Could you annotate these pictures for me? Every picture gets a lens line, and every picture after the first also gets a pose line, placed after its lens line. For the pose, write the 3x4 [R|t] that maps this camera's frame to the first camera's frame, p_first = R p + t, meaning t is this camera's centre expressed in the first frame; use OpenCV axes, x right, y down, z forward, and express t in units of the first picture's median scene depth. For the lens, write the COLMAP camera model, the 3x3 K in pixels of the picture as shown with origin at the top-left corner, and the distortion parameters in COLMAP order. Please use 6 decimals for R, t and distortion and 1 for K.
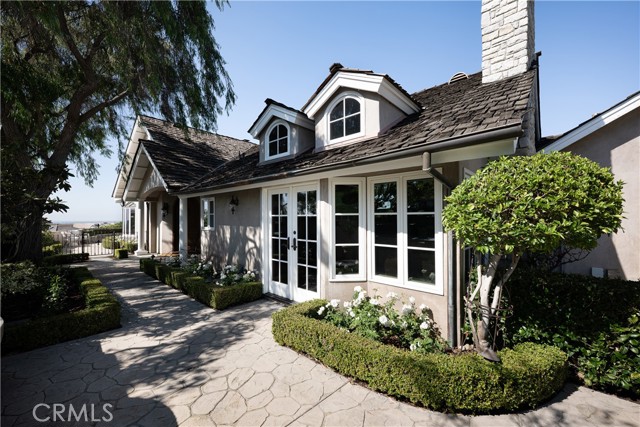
lens RADIAL K [[272.8, 0, 321.7], [0, 272.8, 216.4], [0, 0, 1]] dist [0.019014, 0.000048]
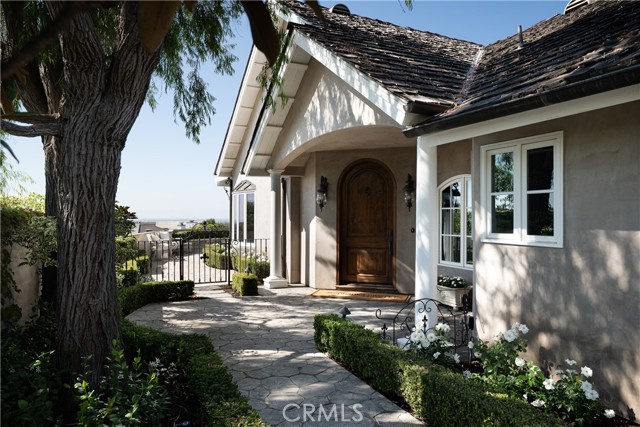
lens RADIAL K [[428.0, 0, 320.0], [0, 428.0, 213.5], [0, 0, 1]] dist [0.003716, 0.001454]
pose [[0.934352, -0.003271, -0.356337, -0.318807], [0.005372, 0.999974, 0.004906, 0.008292], [0.356311, -0.006498, 0.934345, 0.330154]]
